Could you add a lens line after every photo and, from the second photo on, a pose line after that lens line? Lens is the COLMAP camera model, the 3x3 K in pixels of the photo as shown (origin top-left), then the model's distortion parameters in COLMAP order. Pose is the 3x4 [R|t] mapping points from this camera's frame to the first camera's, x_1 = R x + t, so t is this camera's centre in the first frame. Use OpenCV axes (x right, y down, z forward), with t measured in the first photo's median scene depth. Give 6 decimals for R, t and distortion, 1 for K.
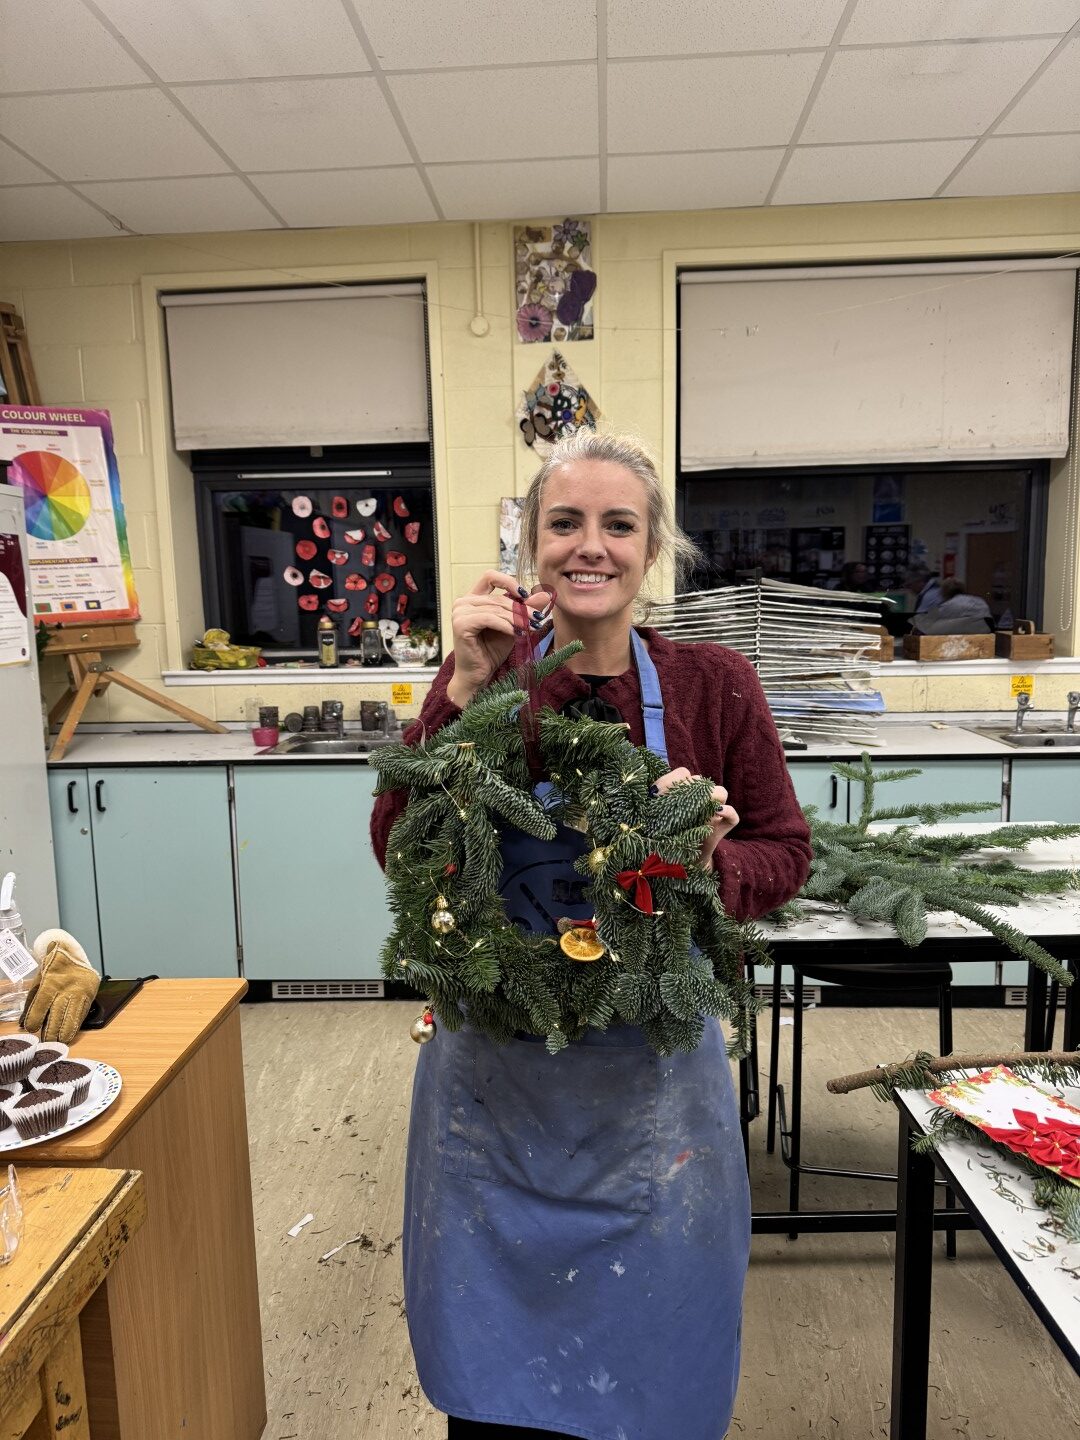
lens RADIAL K [[1030.1, 0, 540.0], [0, 1030.1, 720.0], [0, 0, 1]] dist [0.068839, -0.138742]
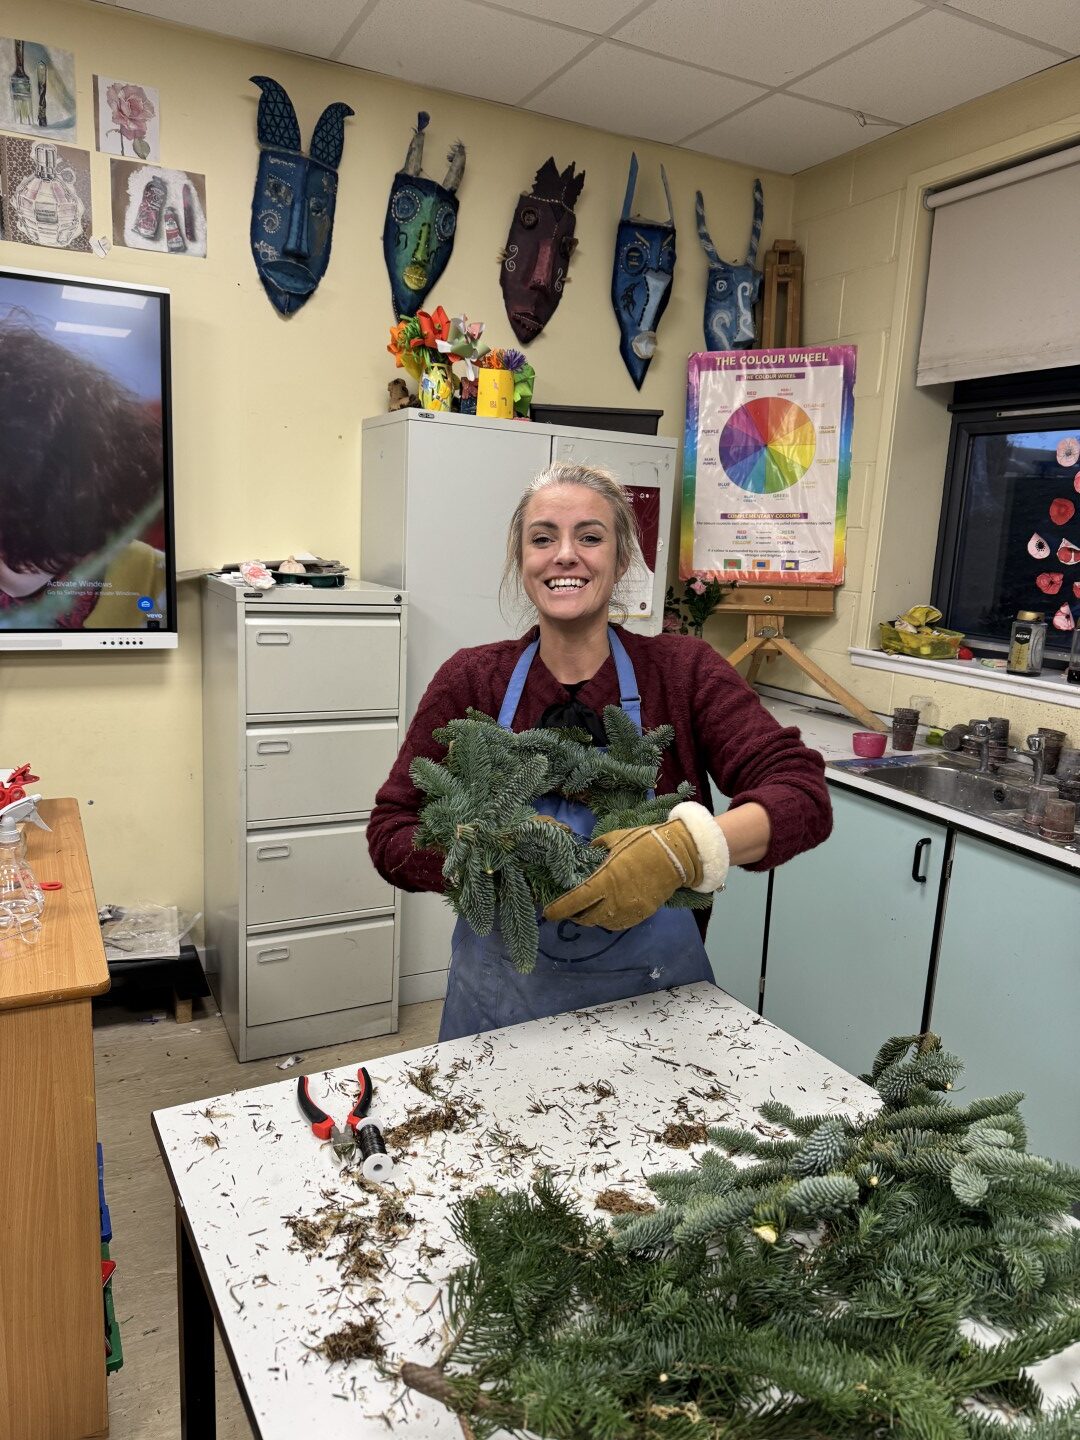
lens RADIAL K [[1030.1, 0, 540.0], [0, 1030.1, 720.0], [0, 0, 1]] dist [0.068839, -0.138742]
pose [[0.509339, 0.204669, -0.835874, 0.249362], [-0.161659, 0.976771, 0.140662, -0.068595], [0.845246, 0.063482, 0.530593, 0.328160]]
